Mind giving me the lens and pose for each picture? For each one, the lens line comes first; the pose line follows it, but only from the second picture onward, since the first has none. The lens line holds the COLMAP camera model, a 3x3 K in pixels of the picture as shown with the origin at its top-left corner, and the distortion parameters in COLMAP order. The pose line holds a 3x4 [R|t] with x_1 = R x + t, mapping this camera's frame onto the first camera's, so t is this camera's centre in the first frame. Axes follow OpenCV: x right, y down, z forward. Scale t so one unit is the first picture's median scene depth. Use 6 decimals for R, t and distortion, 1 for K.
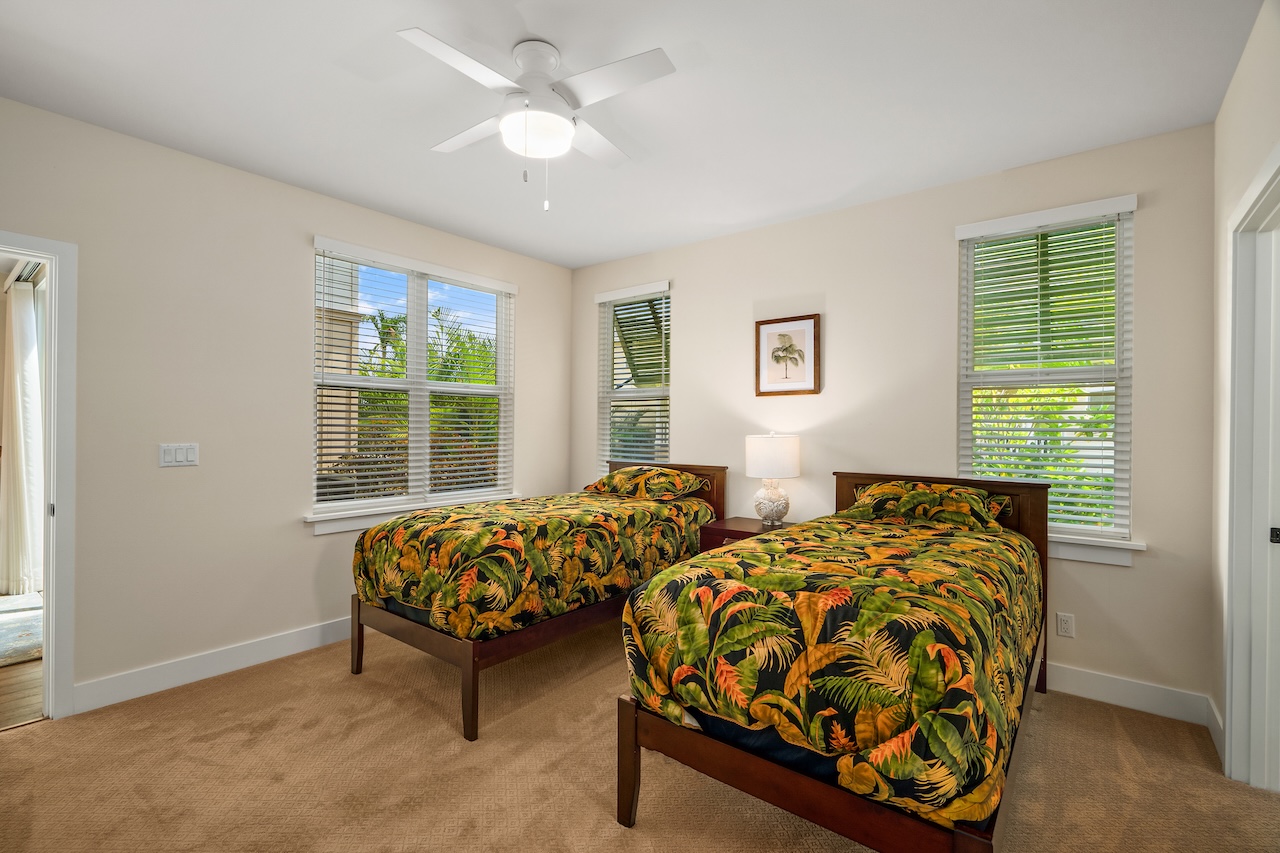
lens RADIAL K [[584.5, 0, 632.2], [0, 584.5, 426.0], [0, 0, 1]] dist [-0.000402, 0.000029]
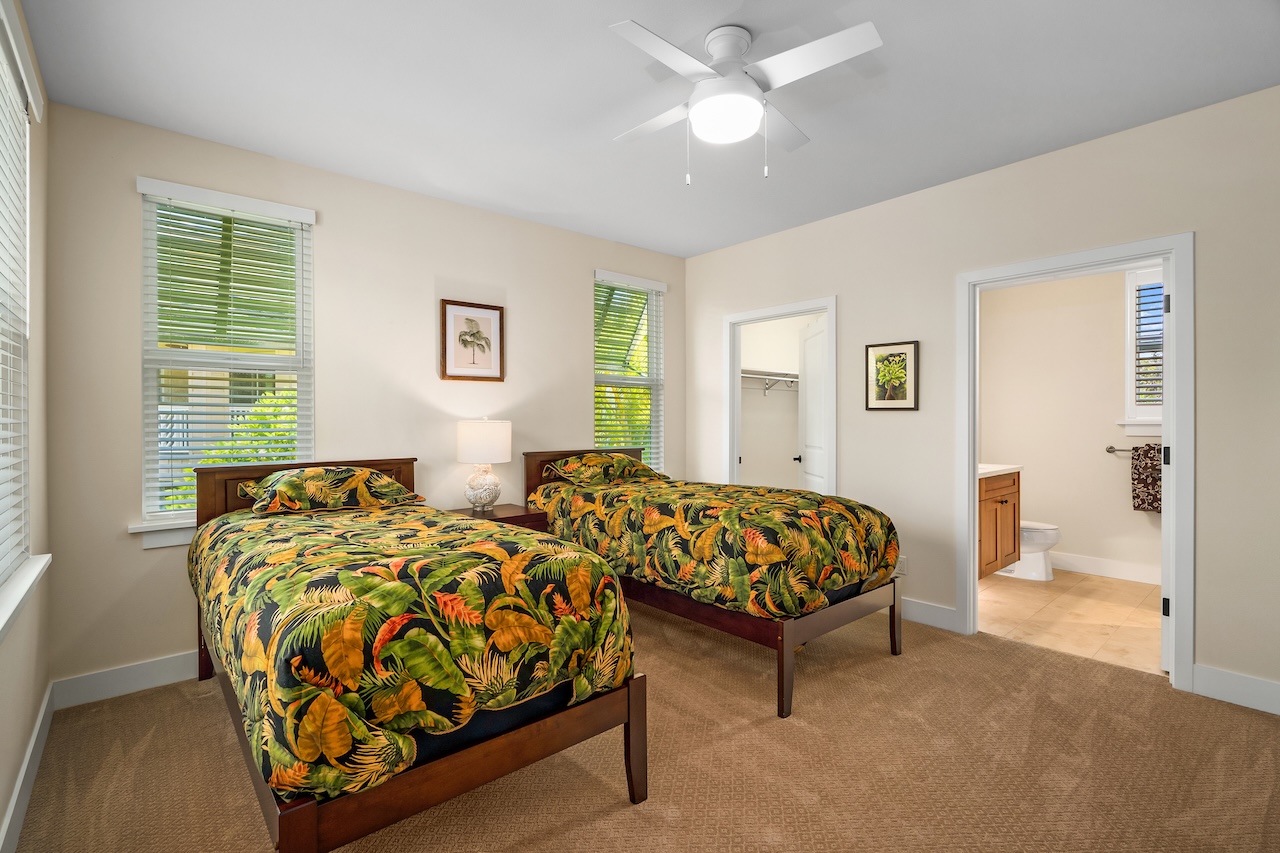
lens RADIAL K [[584.5, 0, 632.2], [0, 584.5, 426.0], [0, 0, 1]] dist [-0.000402, 0.000029]
pose [[0.188741, -0.017093, 0.981878, -0.689158], [0.003506, 0.999854, 0.016732, 0.009070], [-0.982021, 0.000284, 0.188773, 0.563224]]
